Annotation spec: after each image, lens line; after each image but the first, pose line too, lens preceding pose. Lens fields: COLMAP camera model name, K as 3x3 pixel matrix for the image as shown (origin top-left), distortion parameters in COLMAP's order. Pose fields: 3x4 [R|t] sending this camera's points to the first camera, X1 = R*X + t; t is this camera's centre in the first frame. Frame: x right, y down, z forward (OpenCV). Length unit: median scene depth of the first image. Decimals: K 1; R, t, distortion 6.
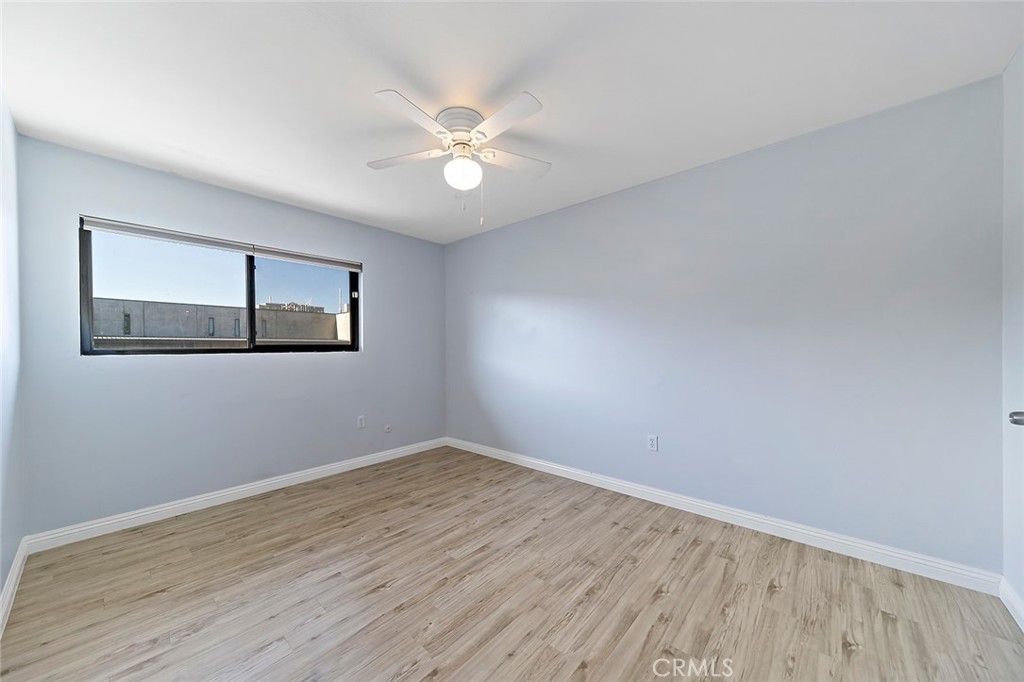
lens RADIAL K [[360.6, 0, 512.3], [0, 360.6, 346.2], [0, 0, 1]] dist [-0.000110, -0.000244]
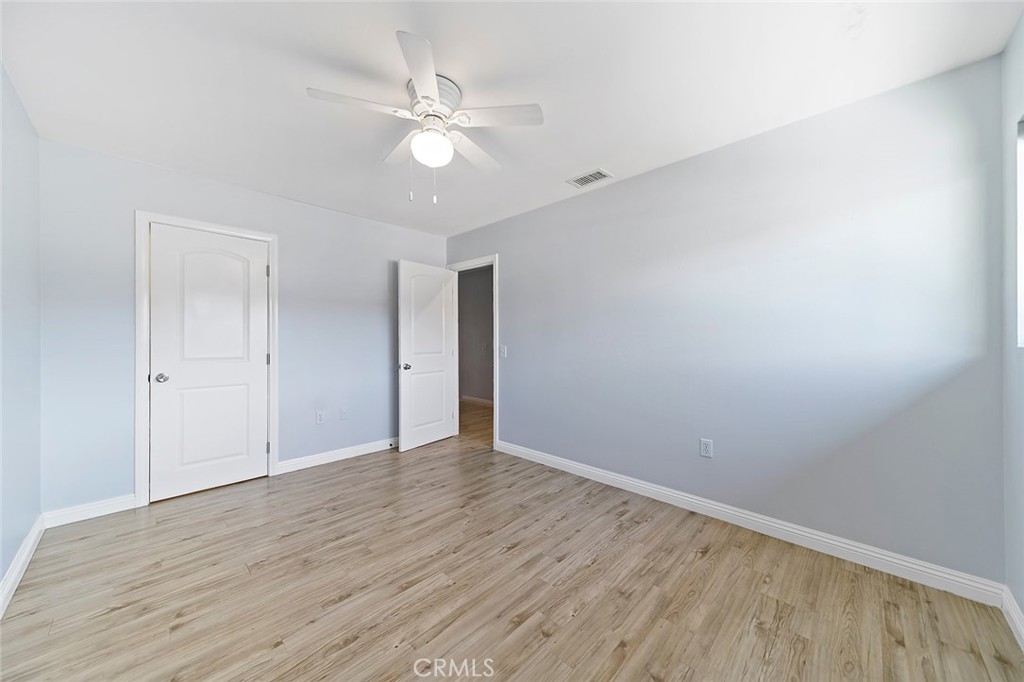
lens RADIAL K [[360.6, 0, 512.3], [0, 360.6, 346.2], [0, 0, 1]] dist [-0.000110, -0.000244]
pose [[-0.998819, 0.005239, 0.048308, -0.381938], [0.005575, 0.999961, 0.006813, 0.016452], [-0.048271, 0.007074, -0.998809, 1.913461]]
